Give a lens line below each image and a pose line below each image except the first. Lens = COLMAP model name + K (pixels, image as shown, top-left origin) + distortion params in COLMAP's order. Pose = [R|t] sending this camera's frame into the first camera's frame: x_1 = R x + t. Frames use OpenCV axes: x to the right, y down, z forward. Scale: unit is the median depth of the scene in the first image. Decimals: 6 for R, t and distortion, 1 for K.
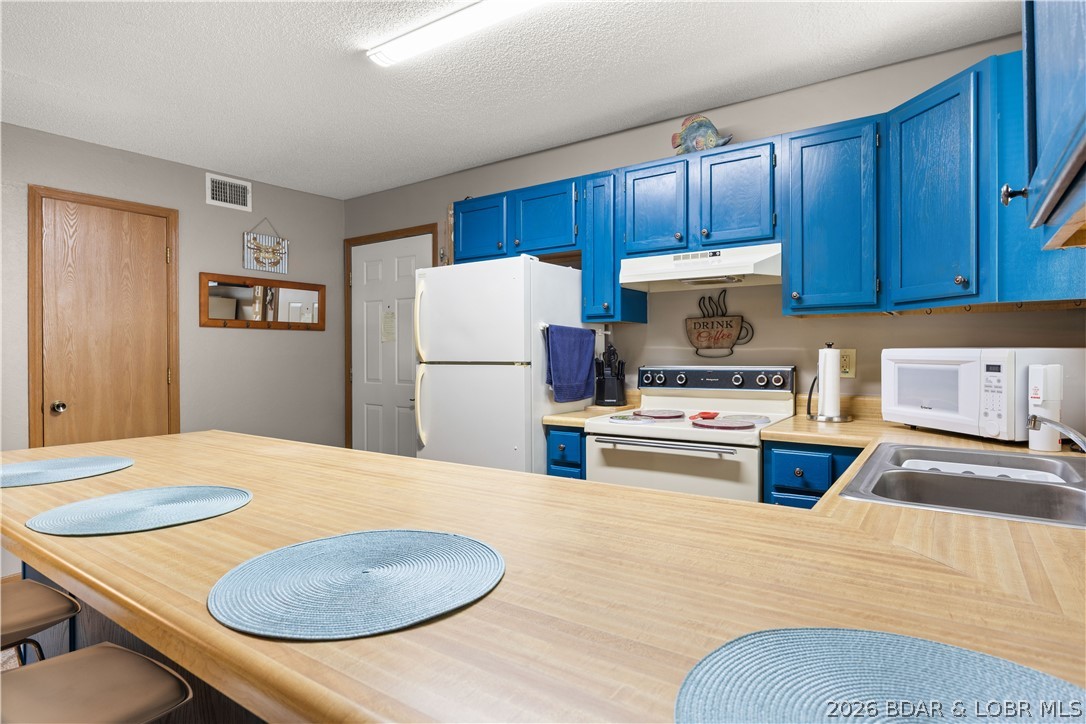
lens RADIAL K [[585.7, 0, 542.3], [0, 585.7, 348.0], [0, 0, 1]] dist [-0.005167, 0.000006]
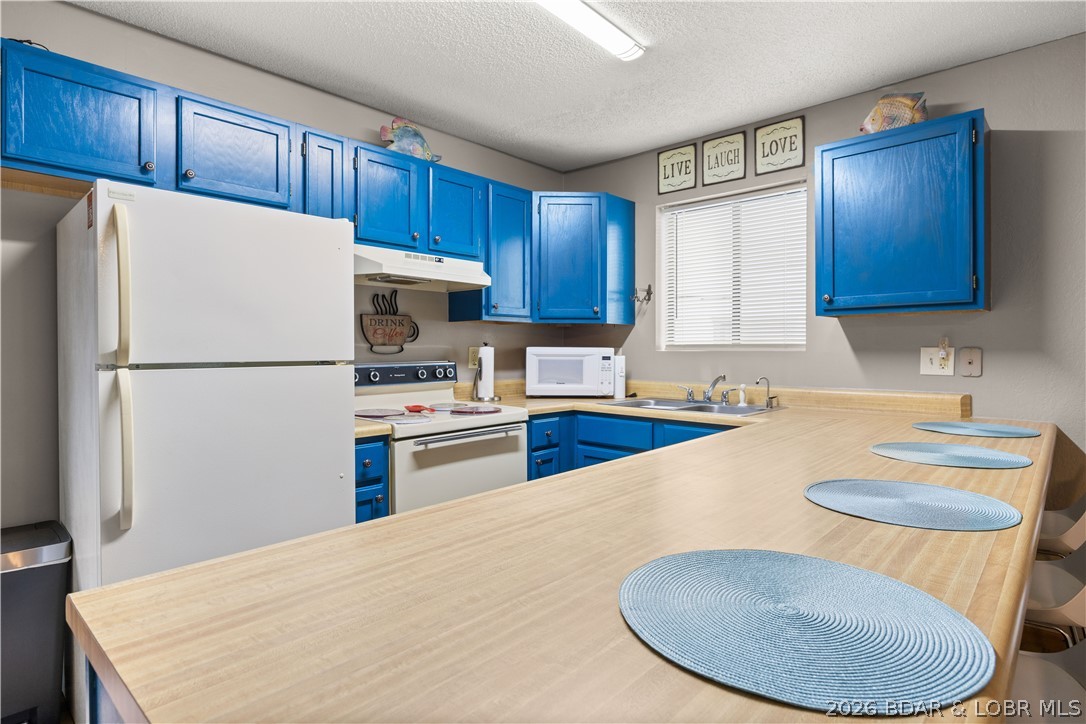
lens RADIAL K [[575.5, 0, 543.4], [0, 575.5, 356.0], [0, 0, 1]] dist [-0.002863, -0.000089]
pose [[0.131286, -0.006750, 0.991322, -0.736099], [-0.008458, 0.999933, 0.007928, 0.009841], [-0.991308, -0.009425, 0.131220, 0.645068]]
